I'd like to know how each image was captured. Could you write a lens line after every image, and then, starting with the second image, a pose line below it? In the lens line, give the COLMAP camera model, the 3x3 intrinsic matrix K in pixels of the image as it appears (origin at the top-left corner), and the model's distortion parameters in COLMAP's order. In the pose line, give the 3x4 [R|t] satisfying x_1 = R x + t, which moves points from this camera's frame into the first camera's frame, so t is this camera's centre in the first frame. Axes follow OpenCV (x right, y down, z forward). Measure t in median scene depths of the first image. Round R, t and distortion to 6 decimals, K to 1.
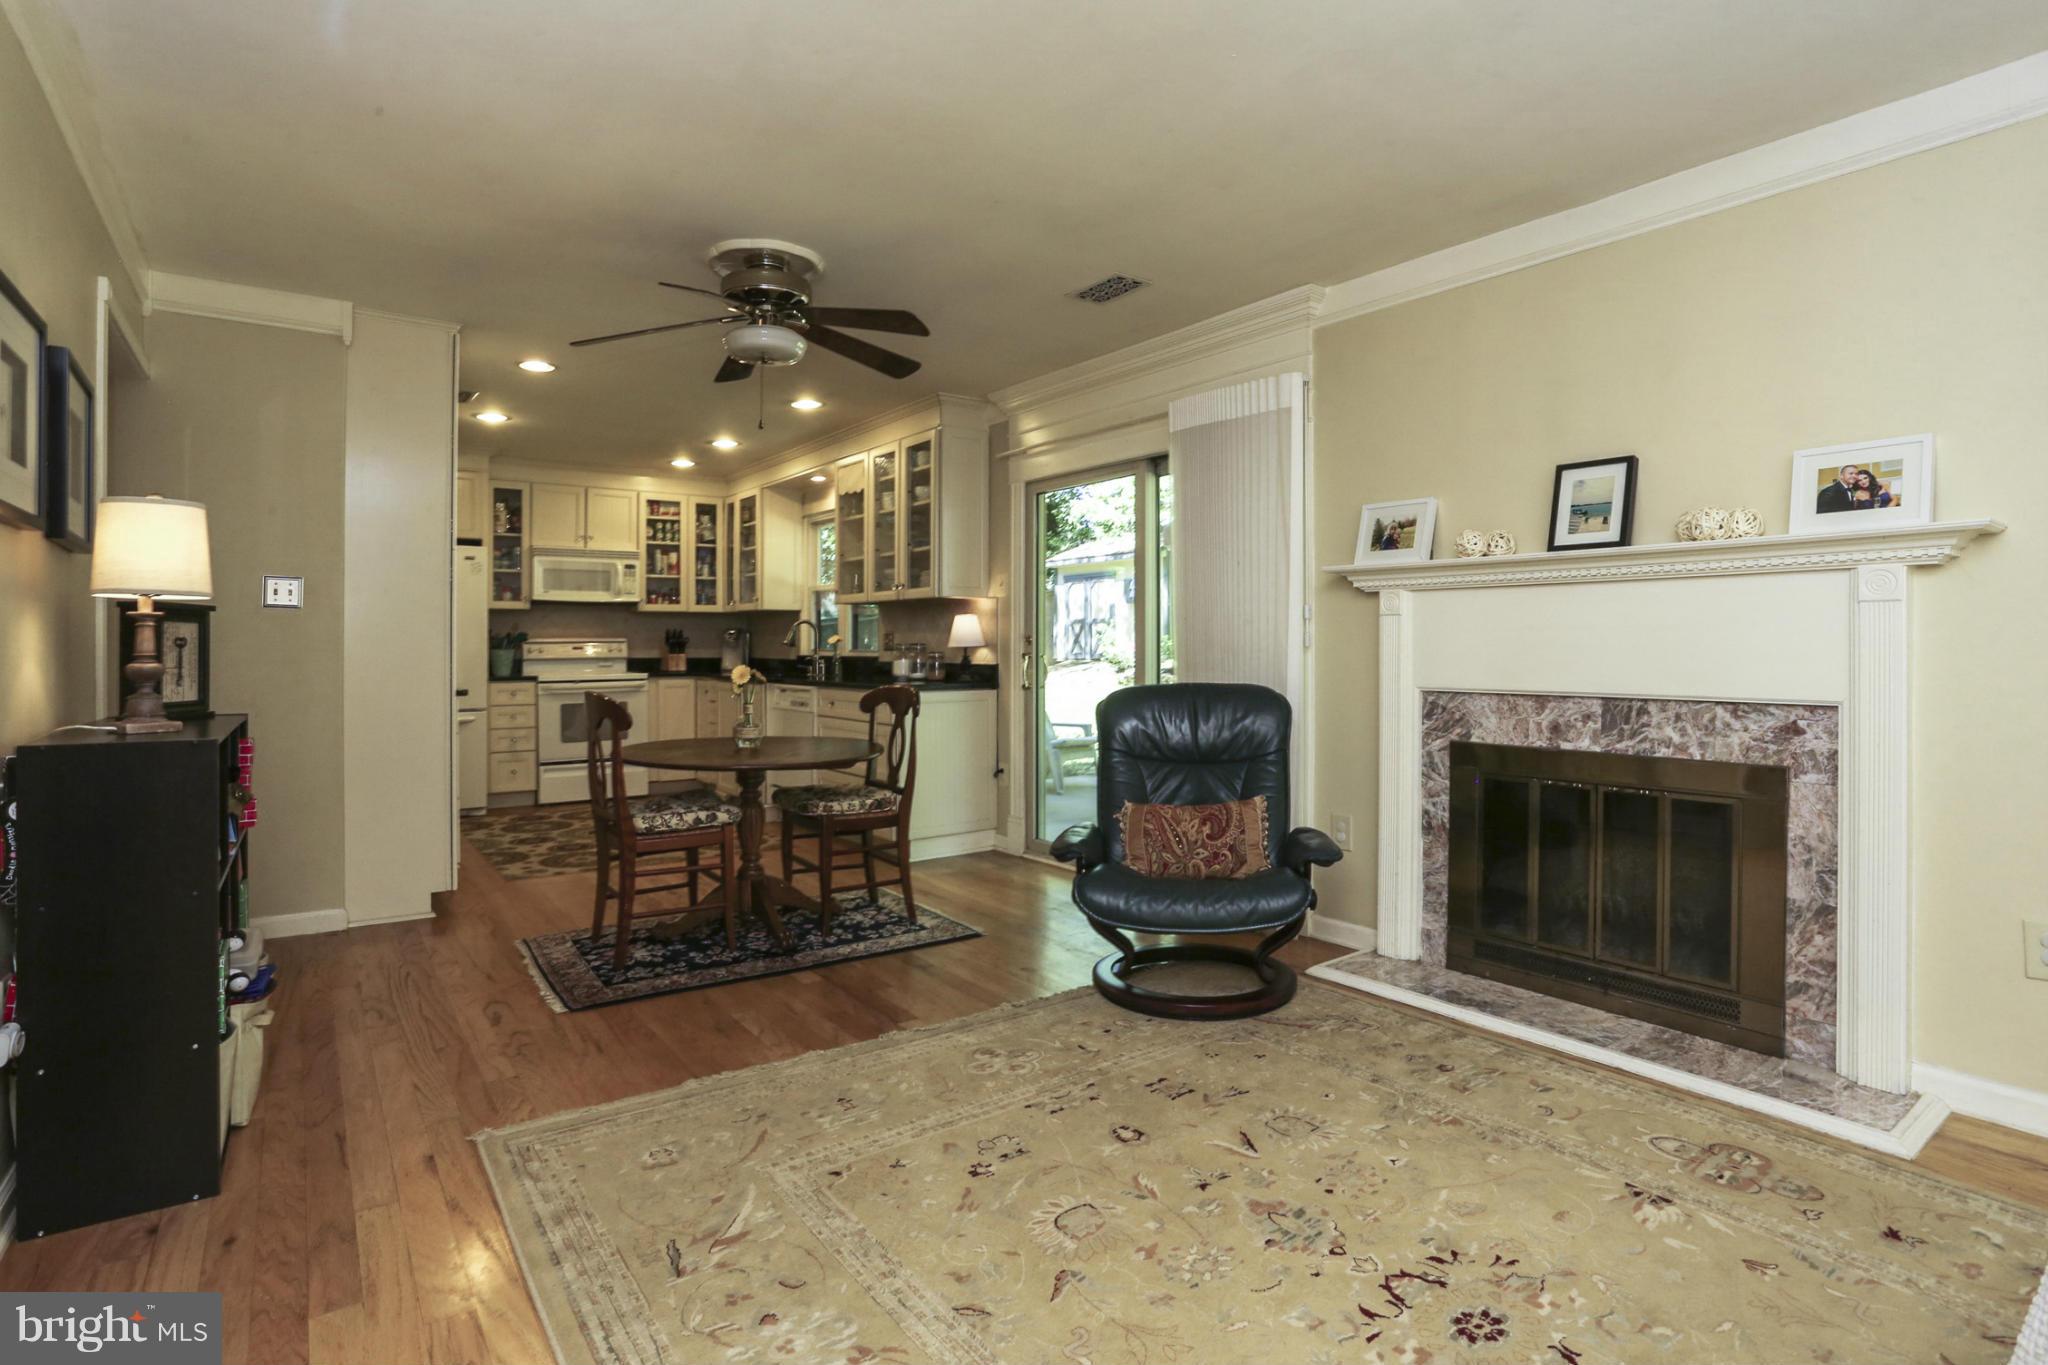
lens RADIAL K [[1018.6, 0, 1040.2], [0, 1018.6, 642.9], [0, 0, 1]] dist [-0.065662, 0.027399]
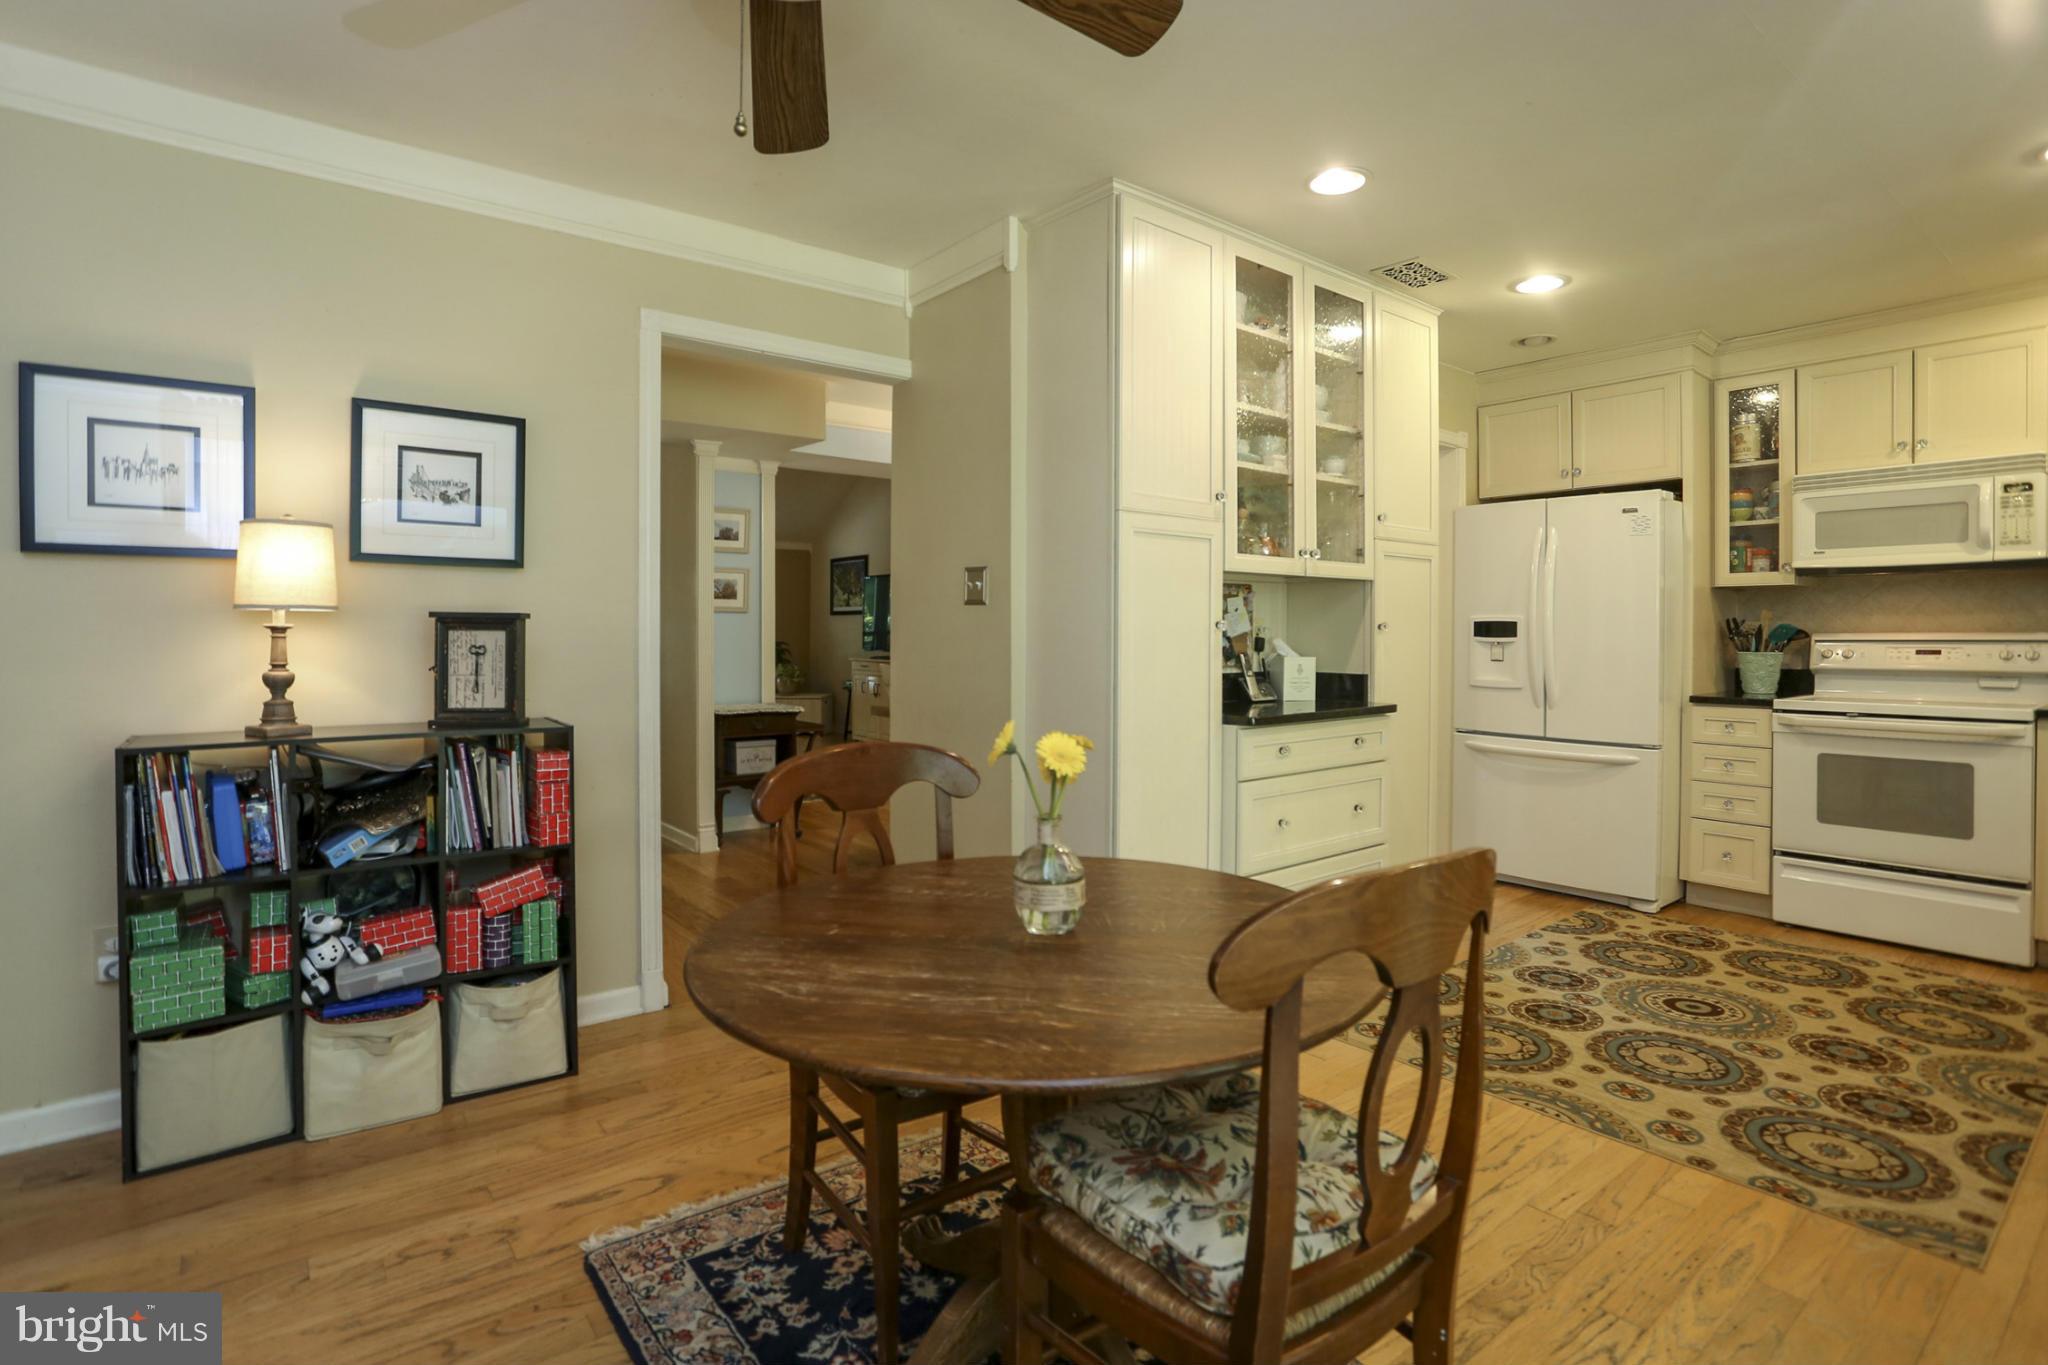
lens RADIAL K [[1018.6, 0, 1025.7], [0, 1018.6, 640.5], [0, 0, 1]] dist [-0.065662, 0.027399]
pose [[0.016752, 0.014723, -0.999751, 0.060351], [-0.000816, 0.999891, 0.014711, -0.008997], [0.999859, 0.000569, 0.016762, 0.545437]]
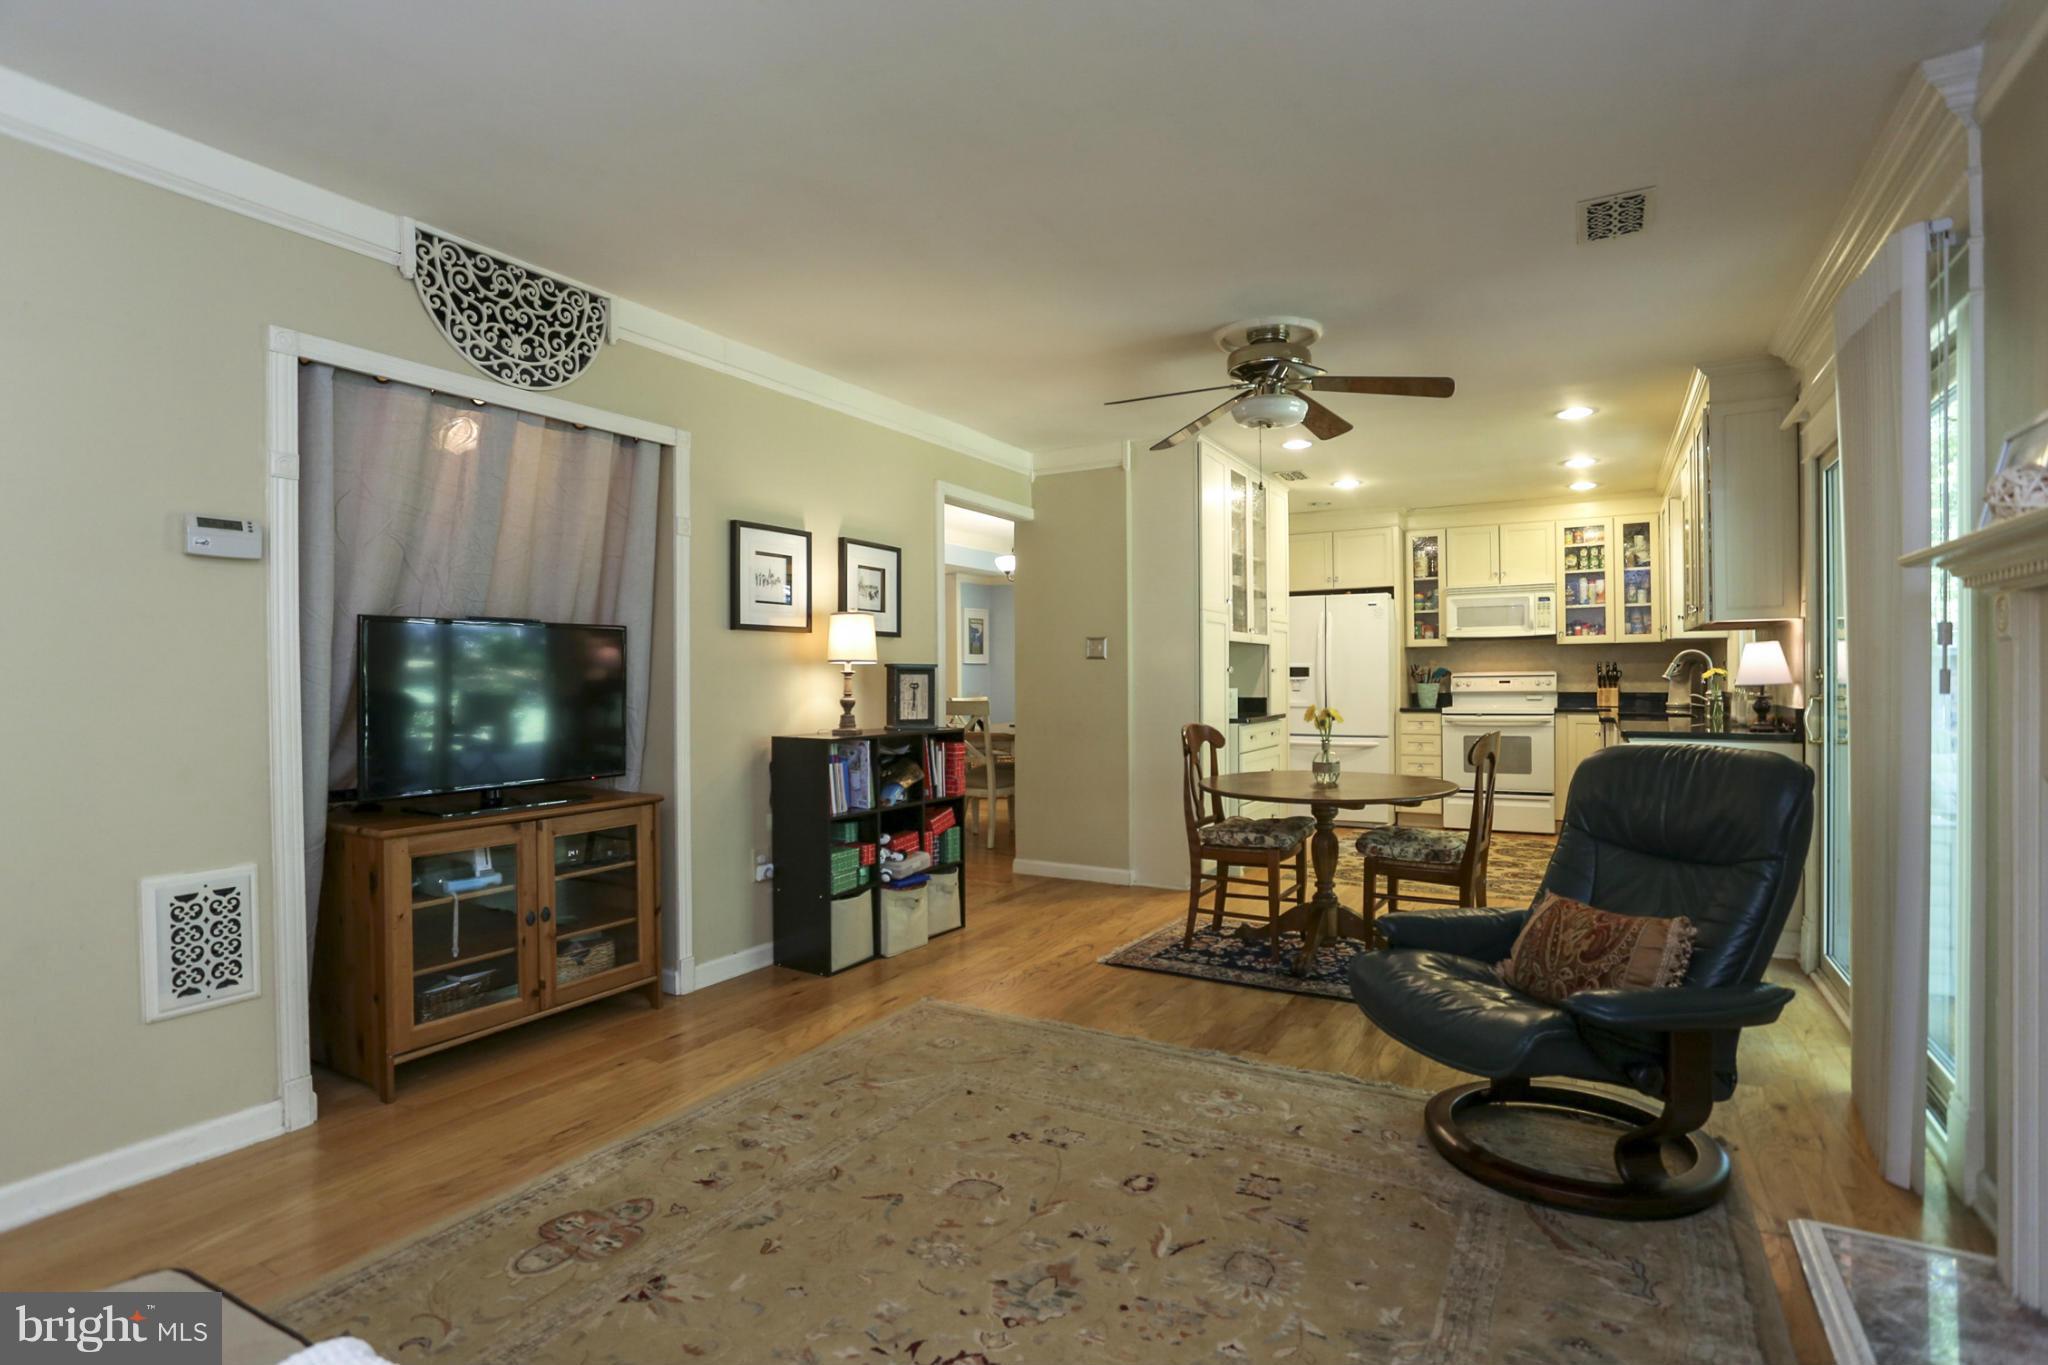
lens RADIAL K [[1018.6, 0, 1025.1], [0, 1018.6, 681.5], [0, 0, 1]] dist [-0.065662, 0.027399]
pose [[0.386031, 0.002634, -0.922482, 0.314676], [0.008328, 0.999945, 0.006340, -0.006155], [0.922448, -0.010130, 0.385988, 0.167360]]
